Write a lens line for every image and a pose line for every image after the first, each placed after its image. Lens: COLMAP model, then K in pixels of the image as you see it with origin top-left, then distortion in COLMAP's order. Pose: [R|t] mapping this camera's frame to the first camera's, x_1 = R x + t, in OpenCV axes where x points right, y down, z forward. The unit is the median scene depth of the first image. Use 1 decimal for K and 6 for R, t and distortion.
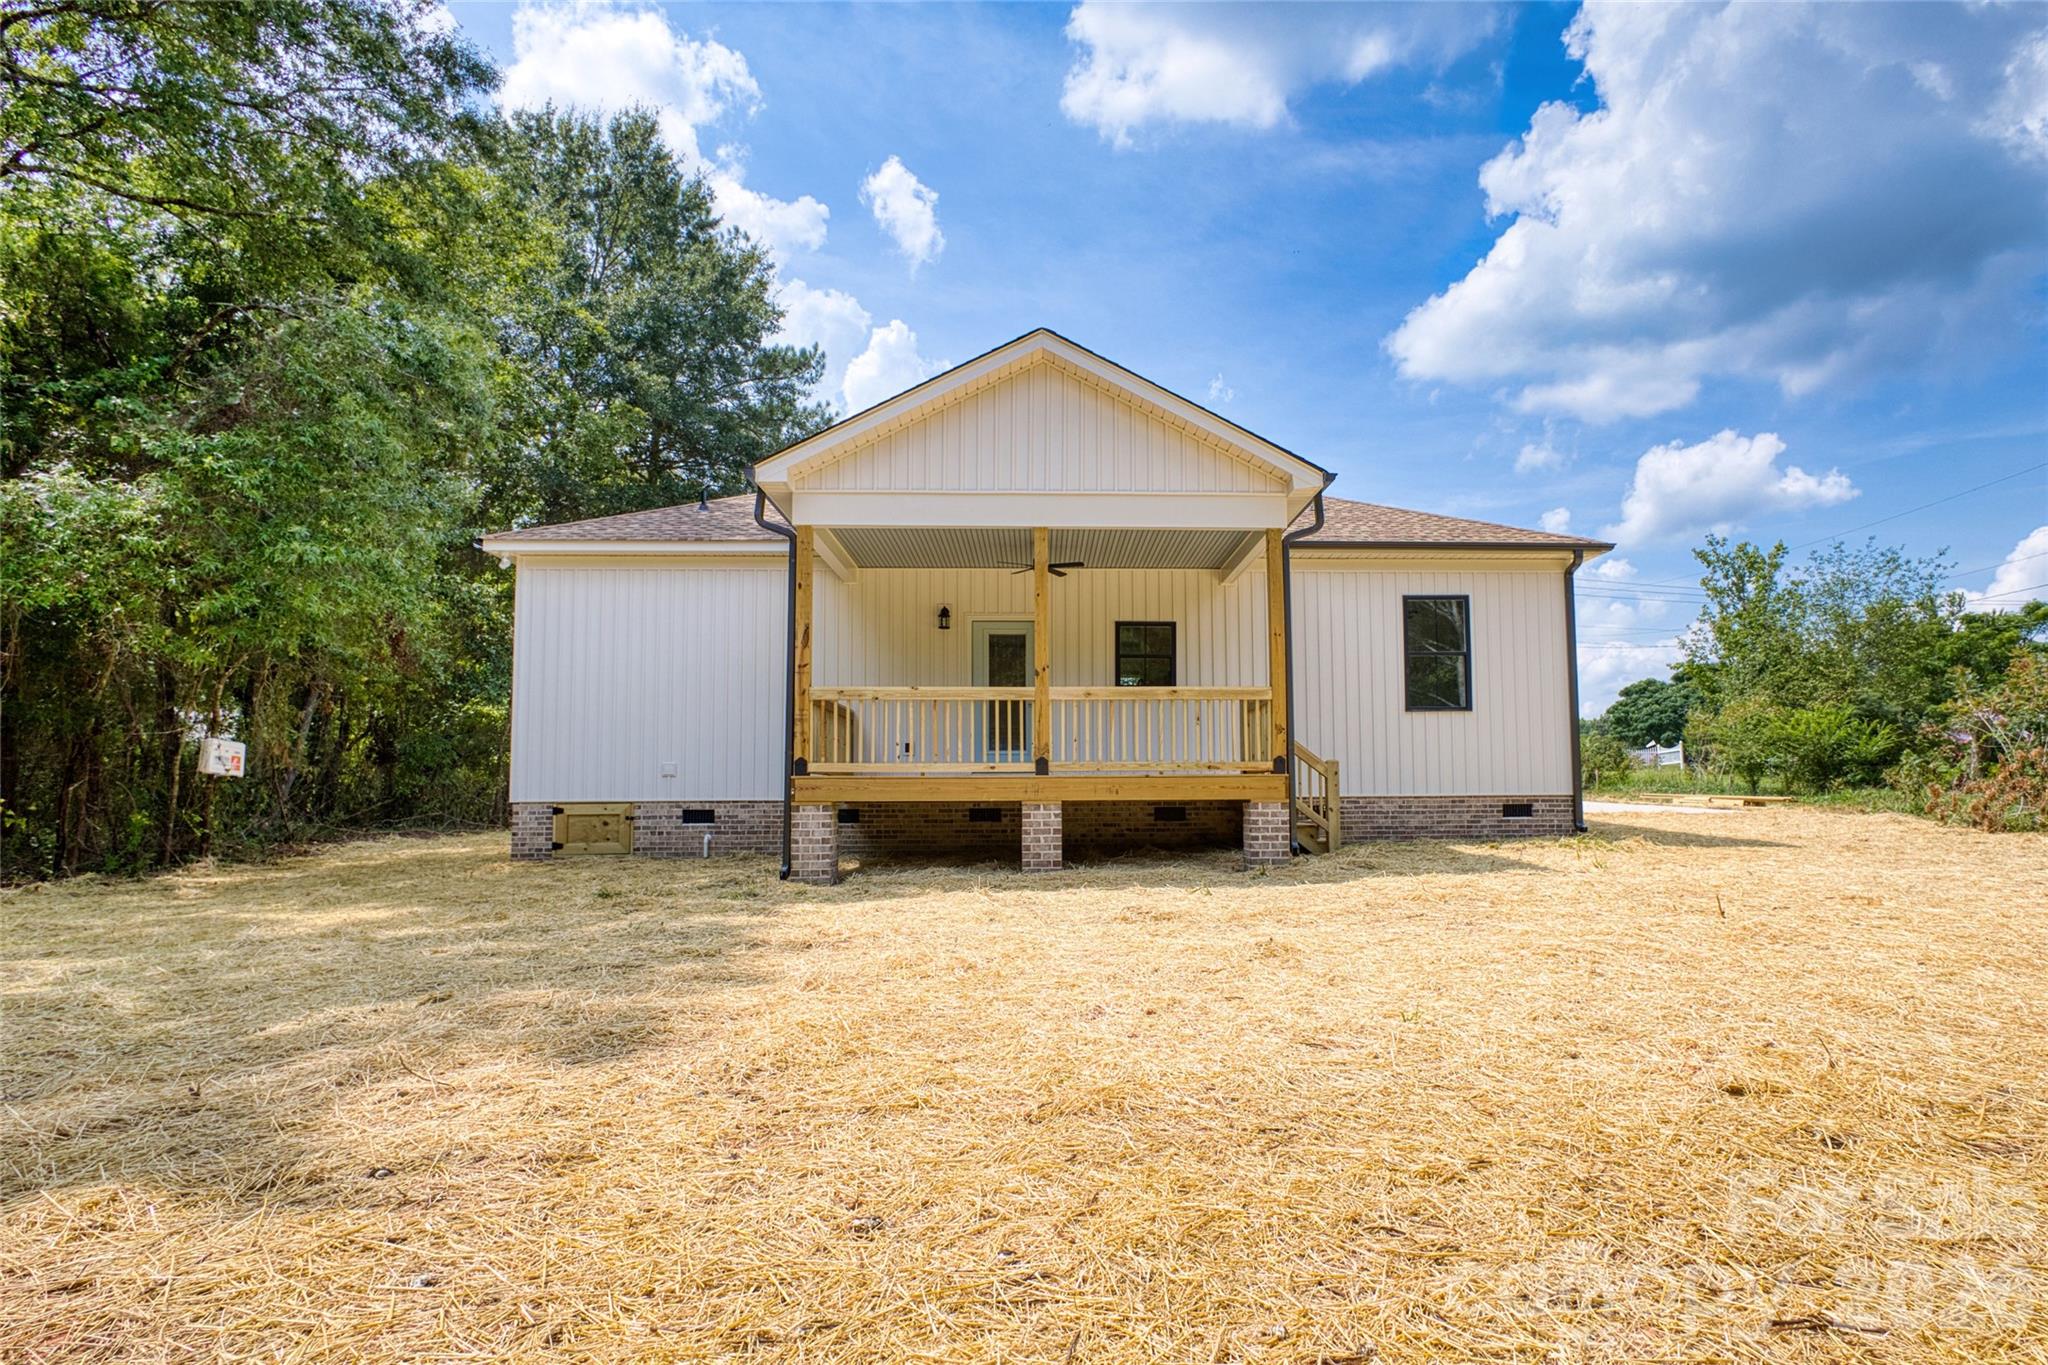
lens RADIAL K [[995.9, 0, 1089.3], [0, 995.9, 747.8], [0, 0, 1]] dist [-0.001697, -0.000076]
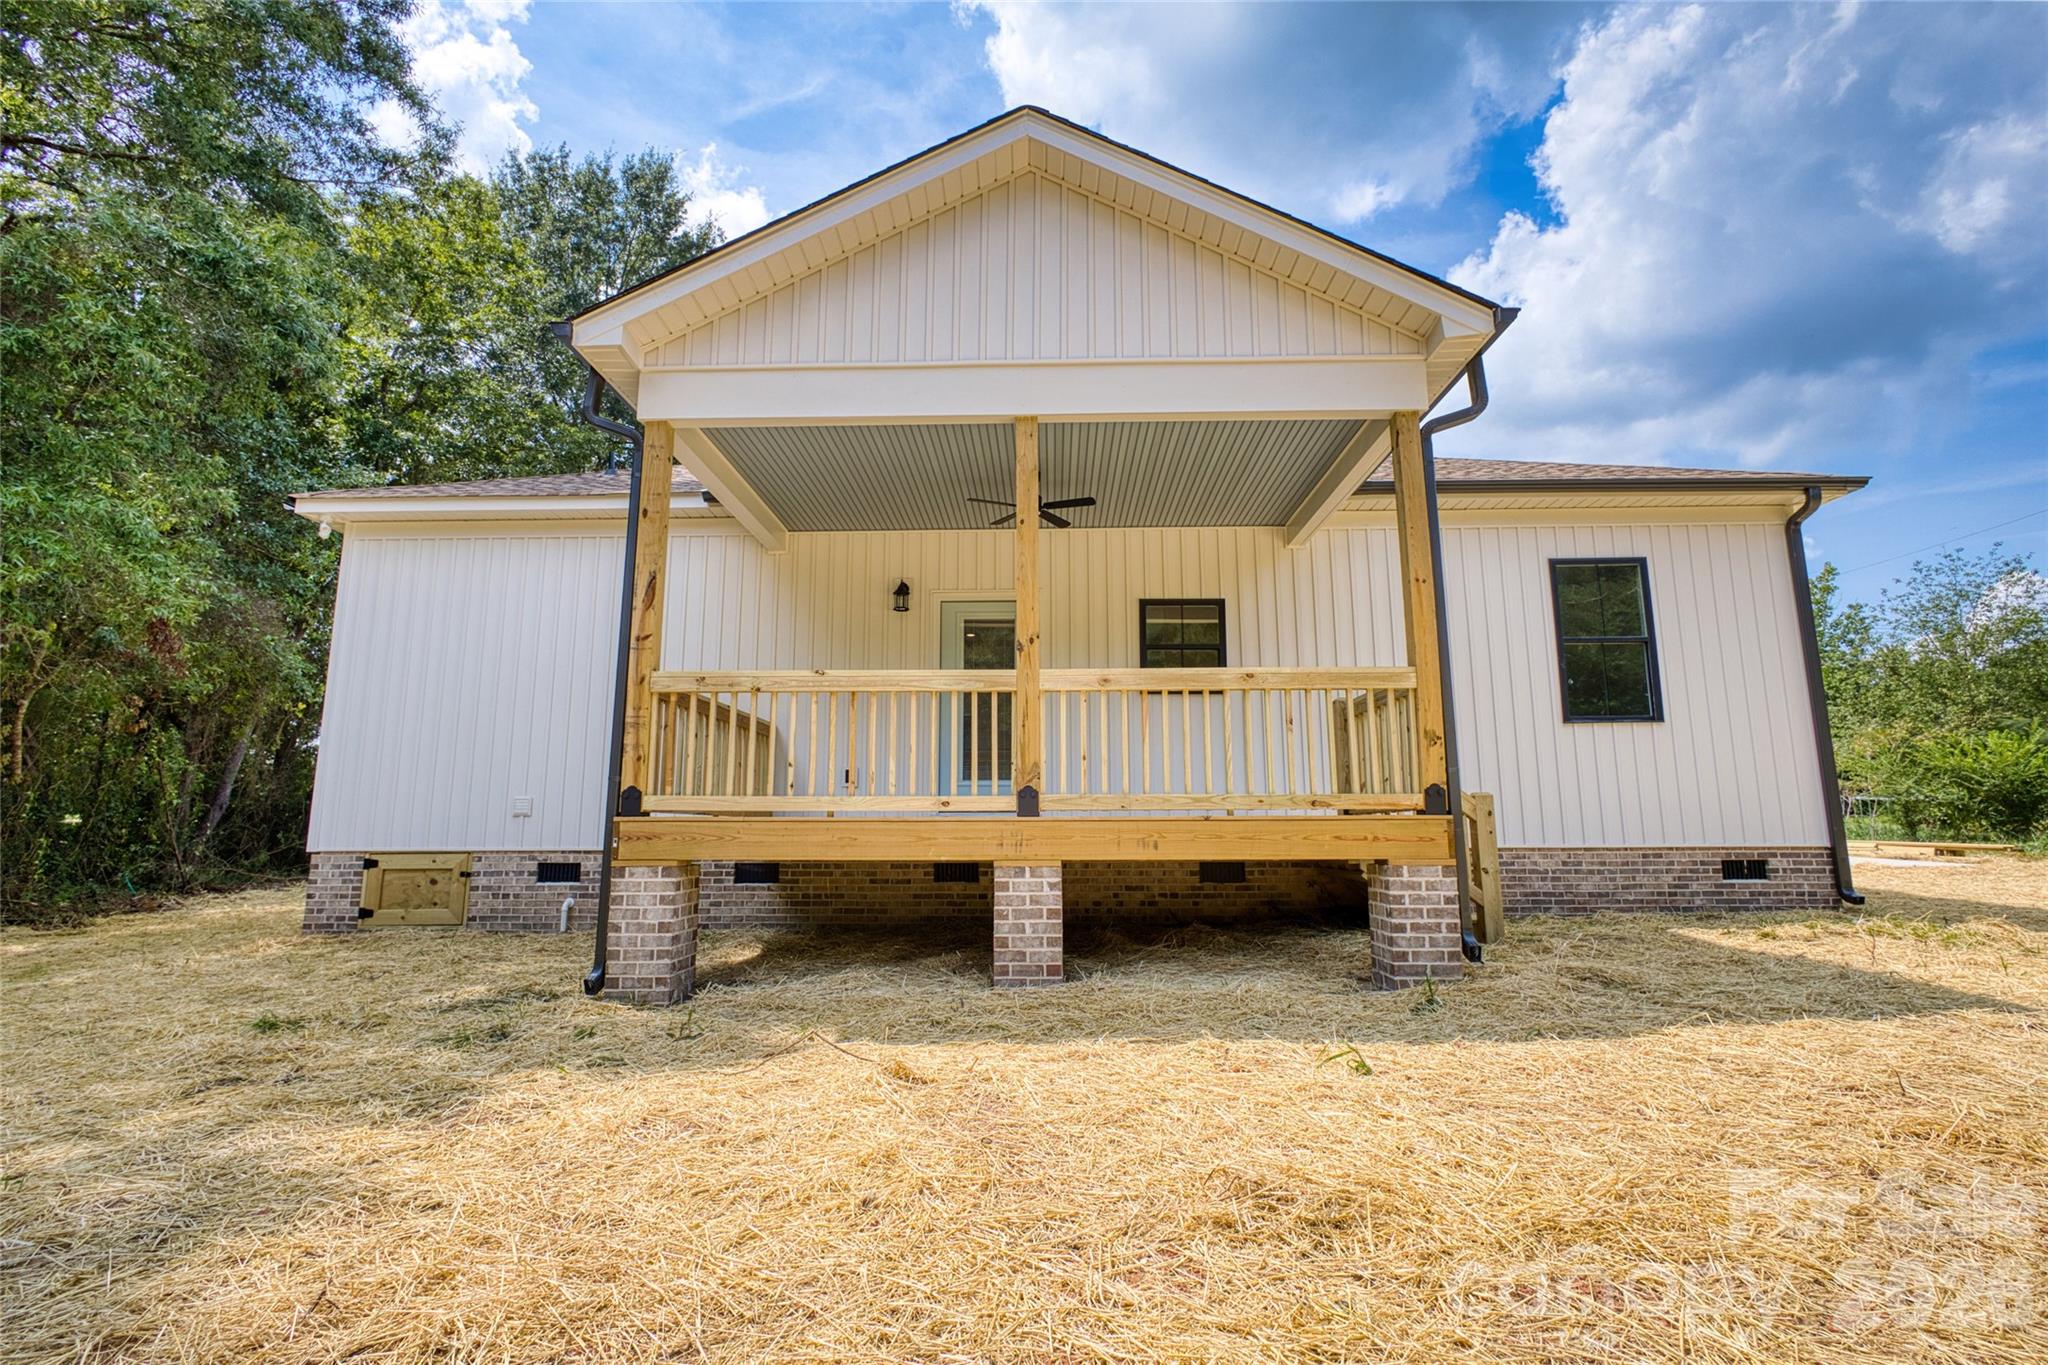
lens RADIAL K [[958.1, 0, 1032.4], [0, 958.1, 688.6], [0, 0, 1]] dist [-0.000387, 0.000390]
pose [[0.997675, -0.006900, -0.067798, -0.004680], [-0.000037, 0.994806, -0.101788, 0.007987], [0.068148, 0.101554, 0.992493, 0.346148]]
